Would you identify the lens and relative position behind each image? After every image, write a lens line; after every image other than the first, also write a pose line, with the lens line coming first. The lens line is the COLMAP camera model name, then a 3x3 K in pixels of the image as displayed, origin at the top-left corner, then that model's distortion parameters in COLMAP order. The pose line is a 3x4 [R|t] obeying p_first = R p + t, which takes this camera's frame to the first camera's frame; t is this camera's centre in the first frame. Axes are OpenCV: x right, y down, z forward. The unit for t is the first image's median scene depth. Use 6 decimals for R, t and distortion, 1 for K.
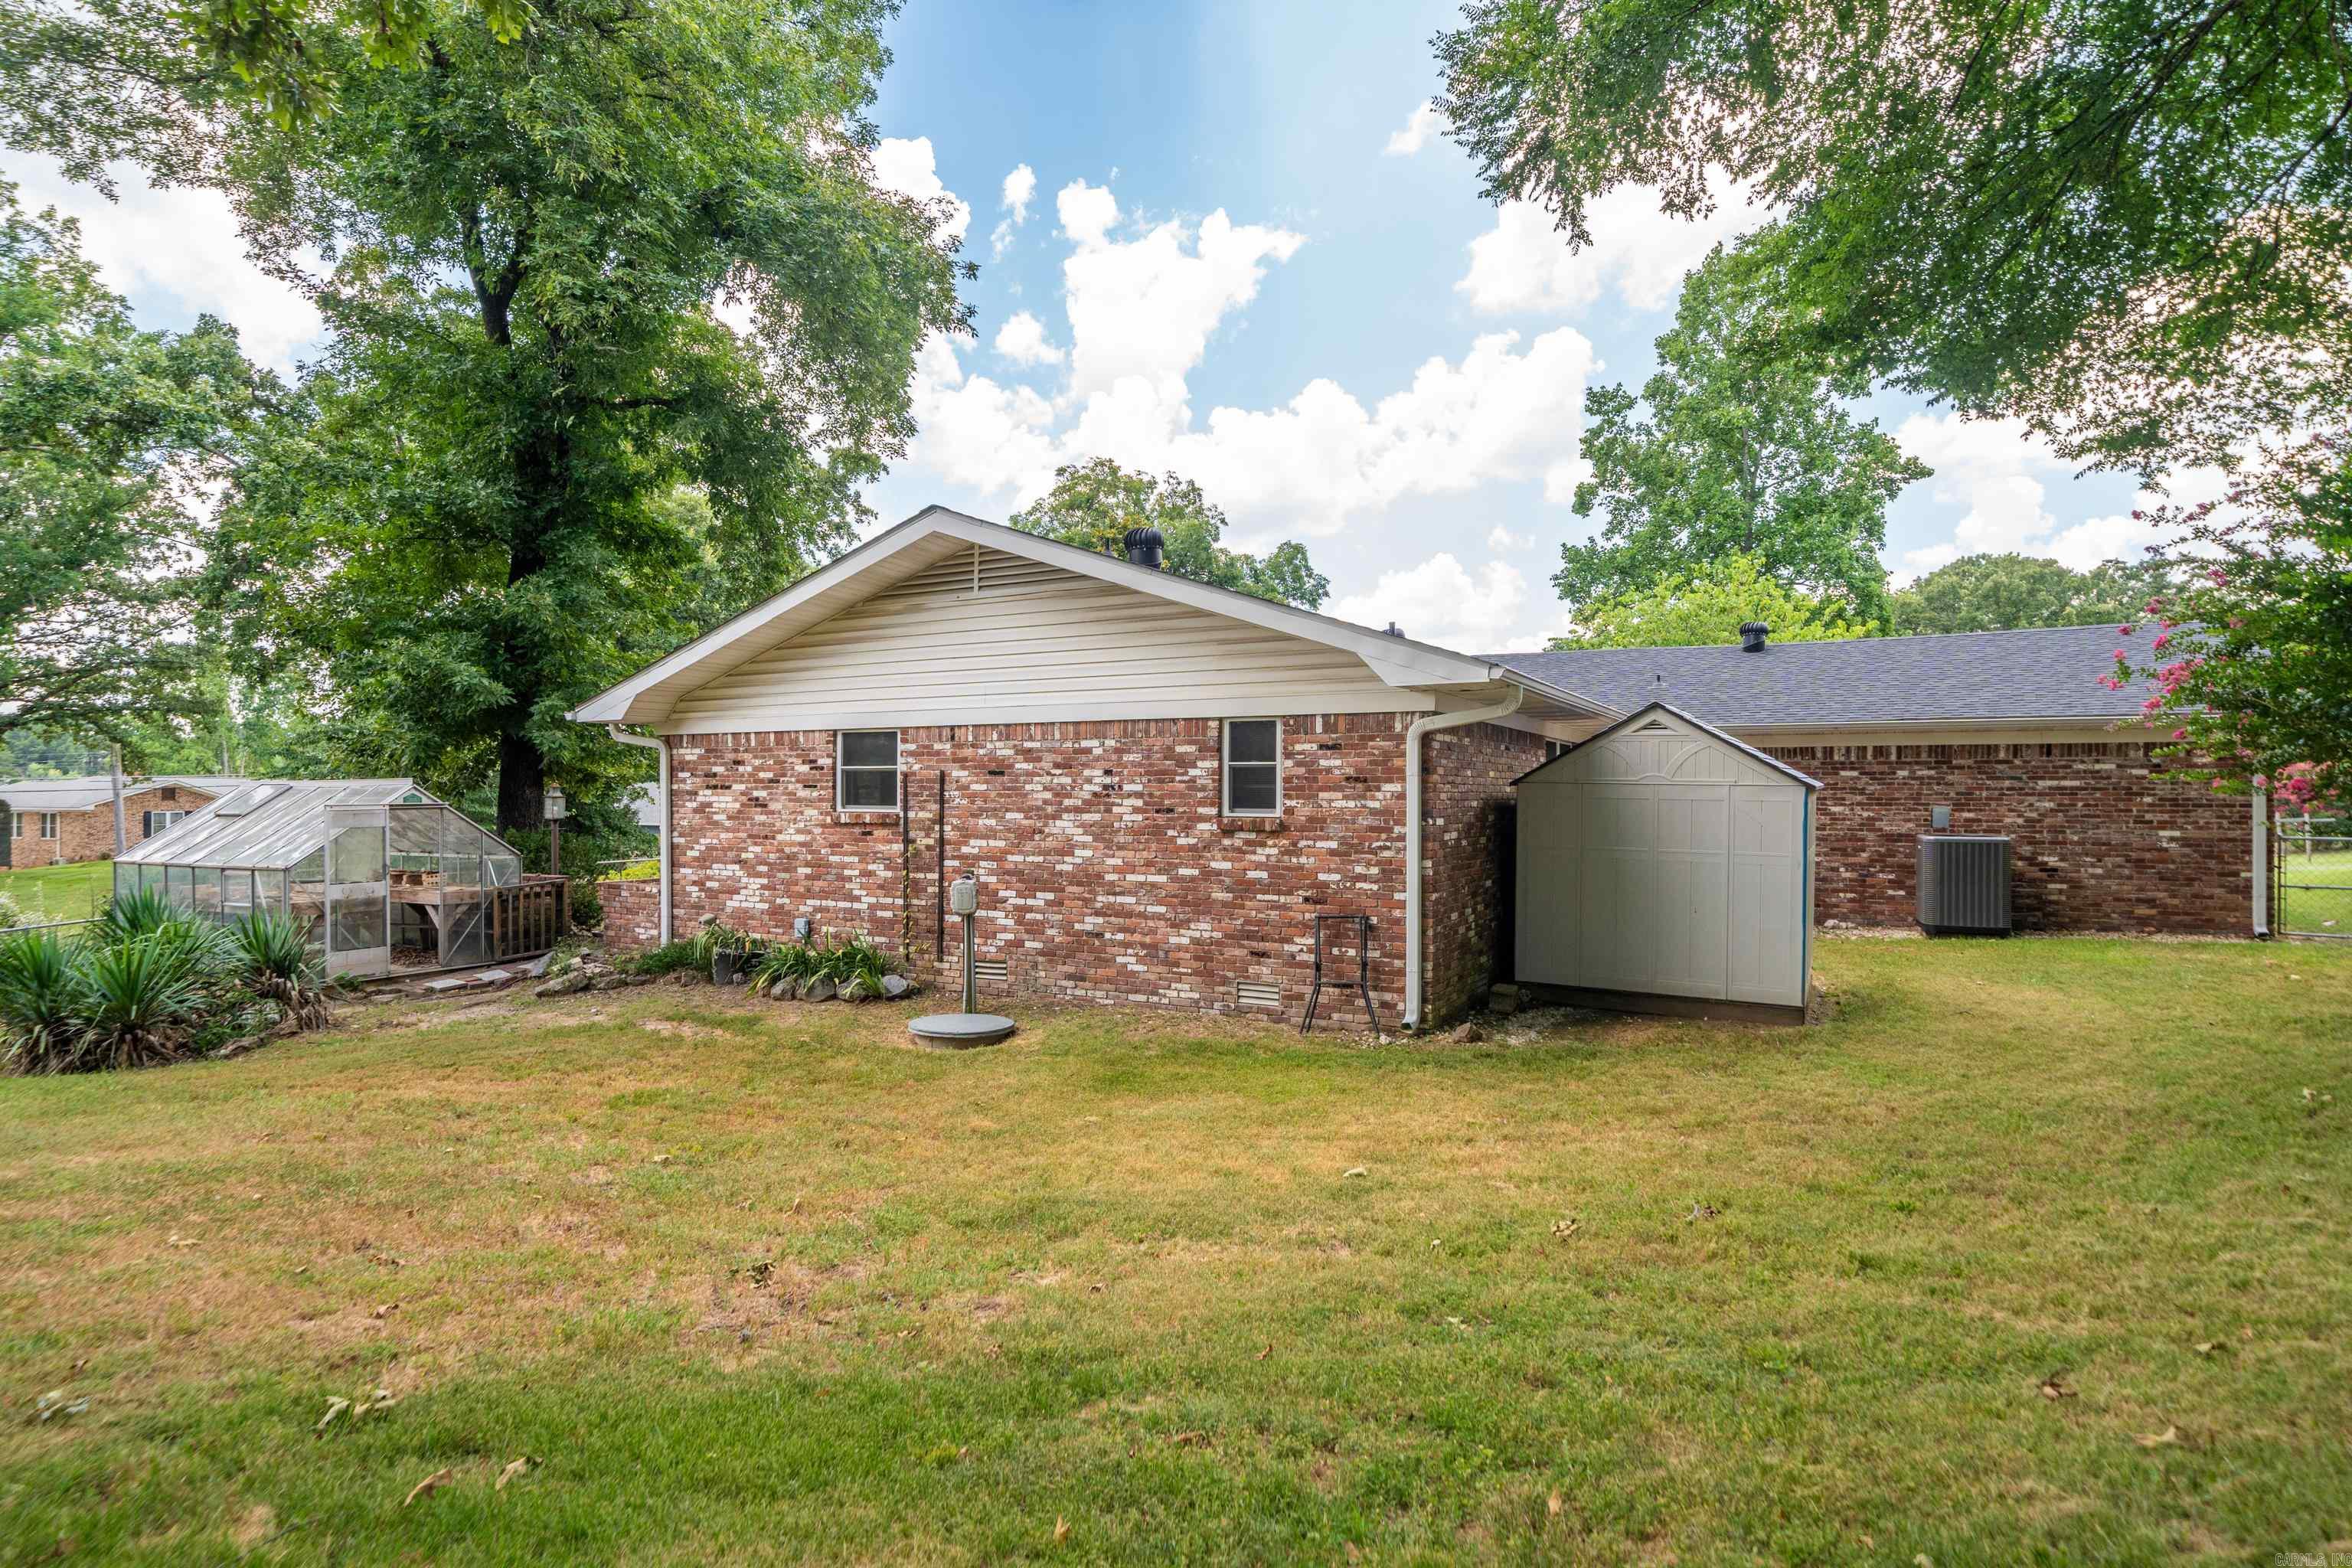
lens RADIAL K [[1195.0, 0, 1175.4], [0, 1195.0, 766.0], [0, 0, 1]] dist [-0.002083, 0.000206]
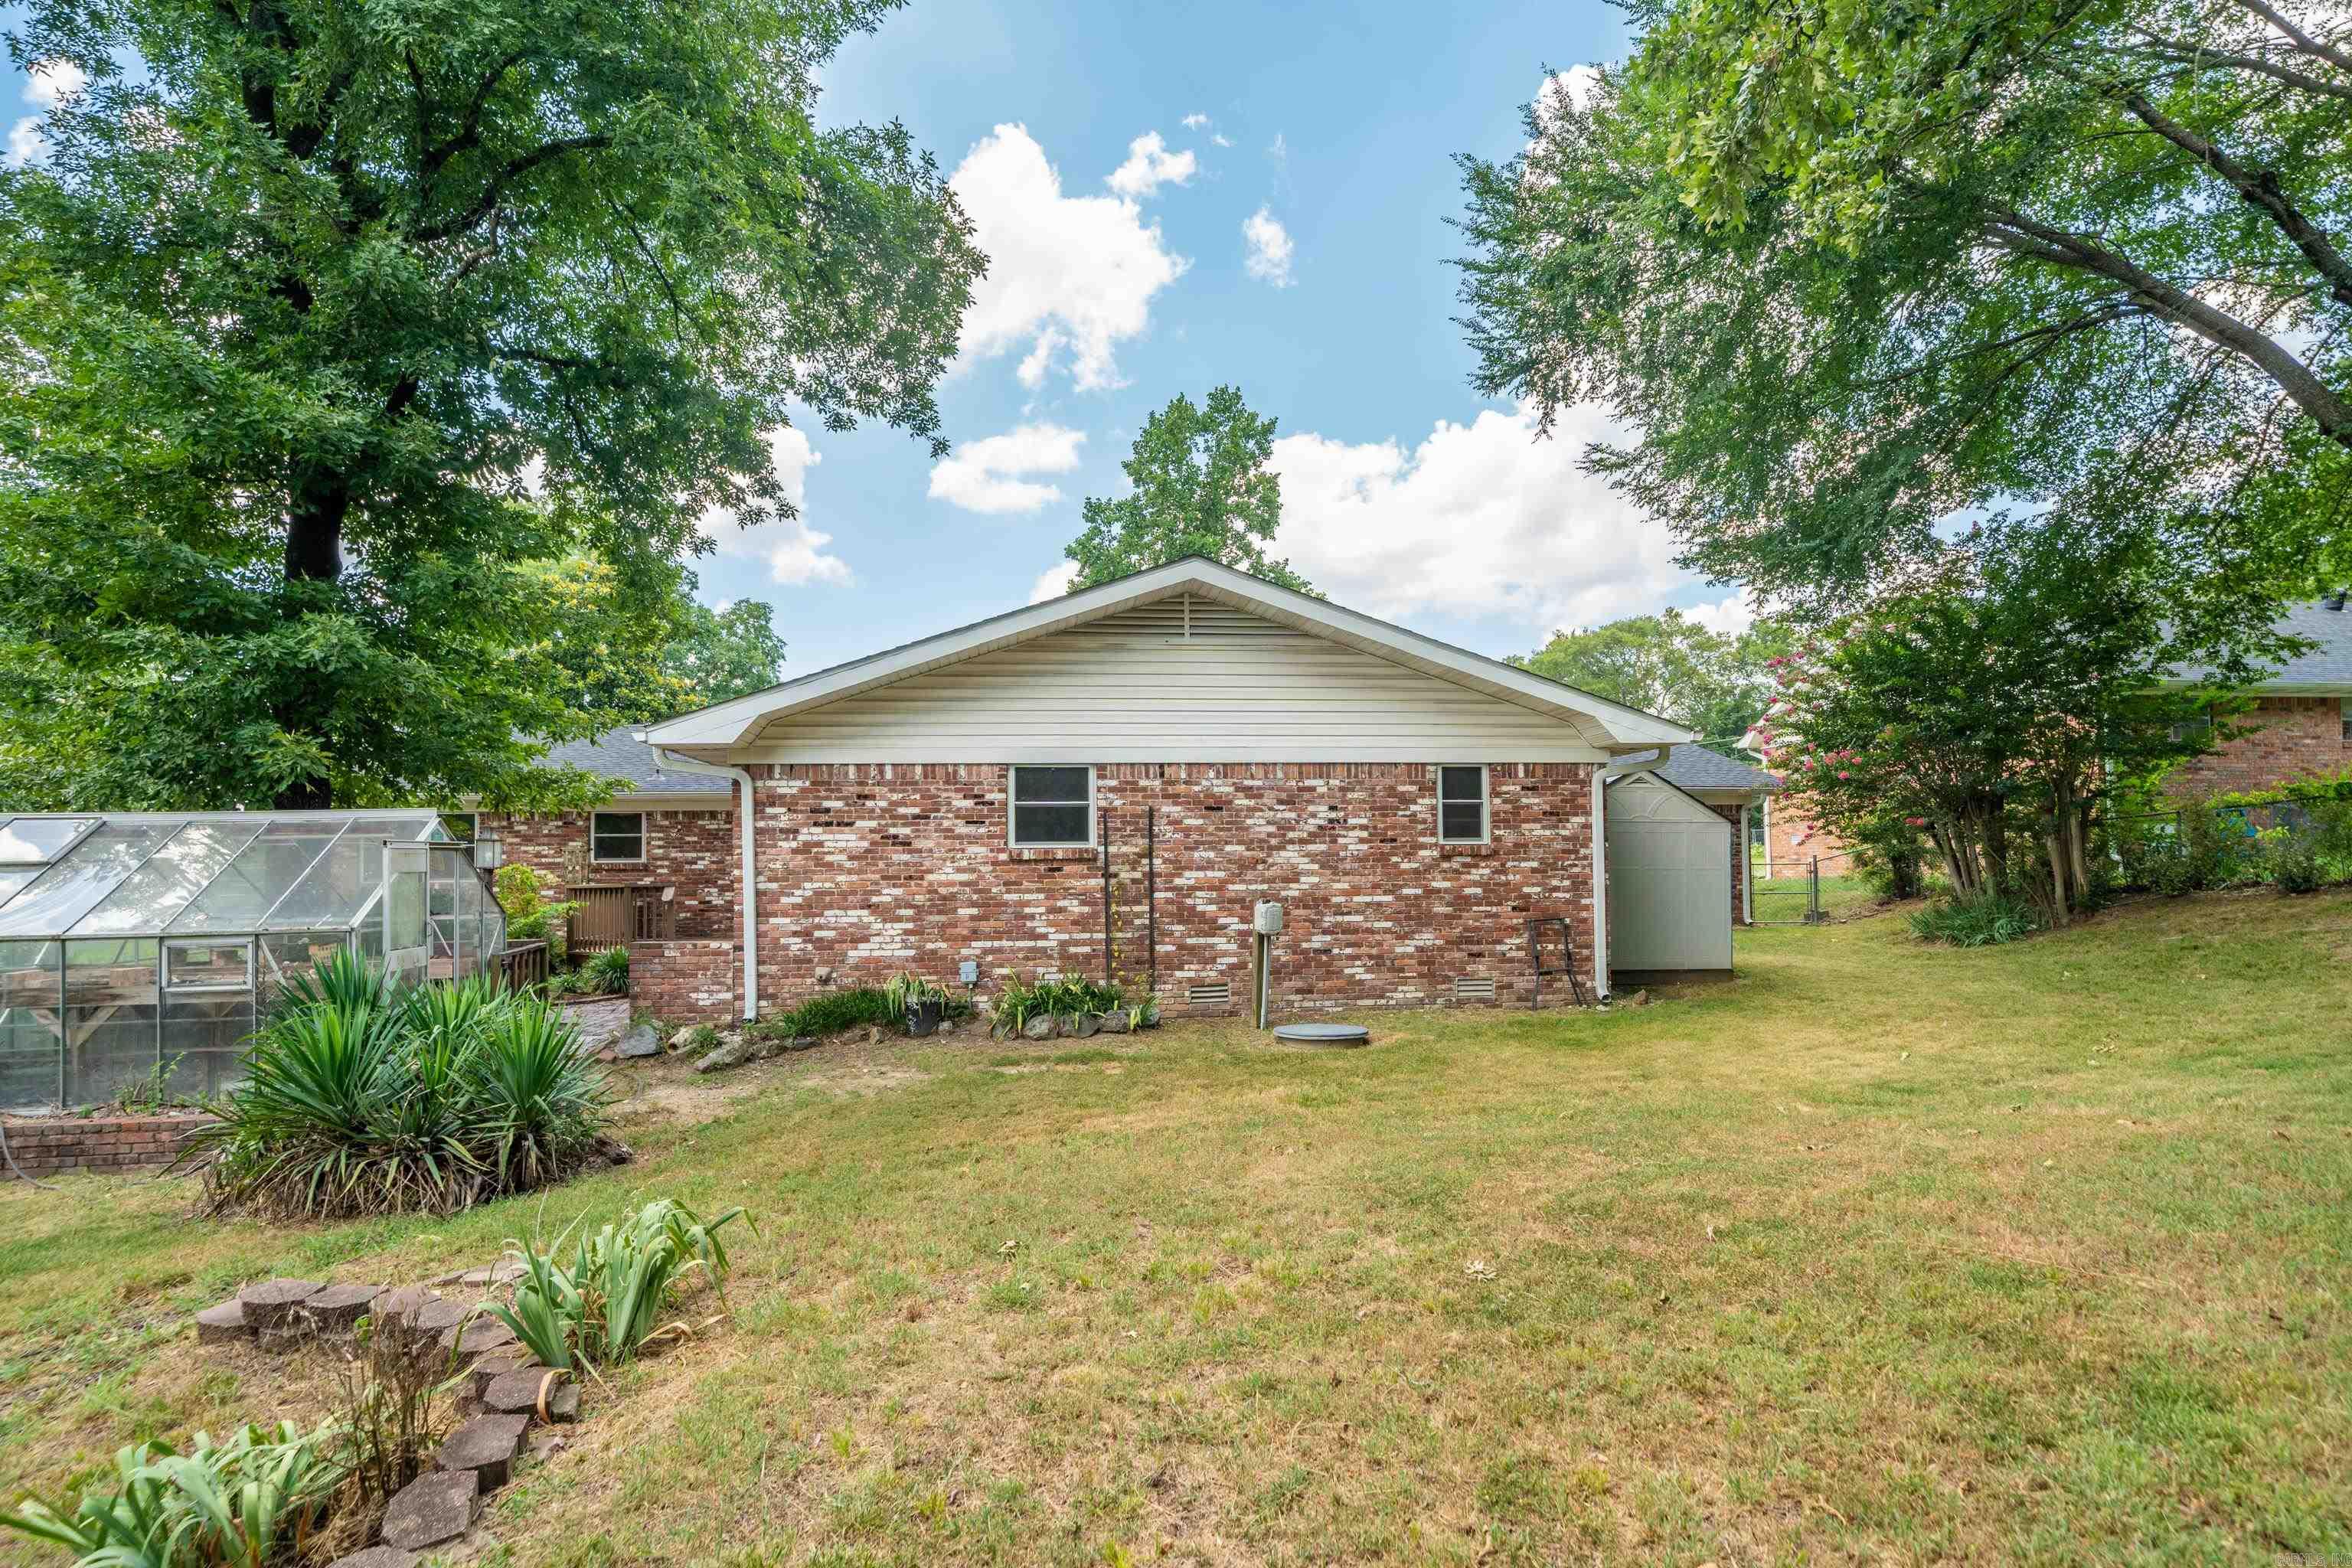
lens RADIAL K [[1174.2, 0, 1177.6], [0, 1174.2, 807.3], [0, 0, 1]] dist [0.004348, -0.000008]
pose [[0.820741, 0.016730, 0.571055, -0.767299], [-0.000058, 0.999574, -0.029200, 0.035121], [-0.571300, 0.023932, 0.820392, 0.152631]]
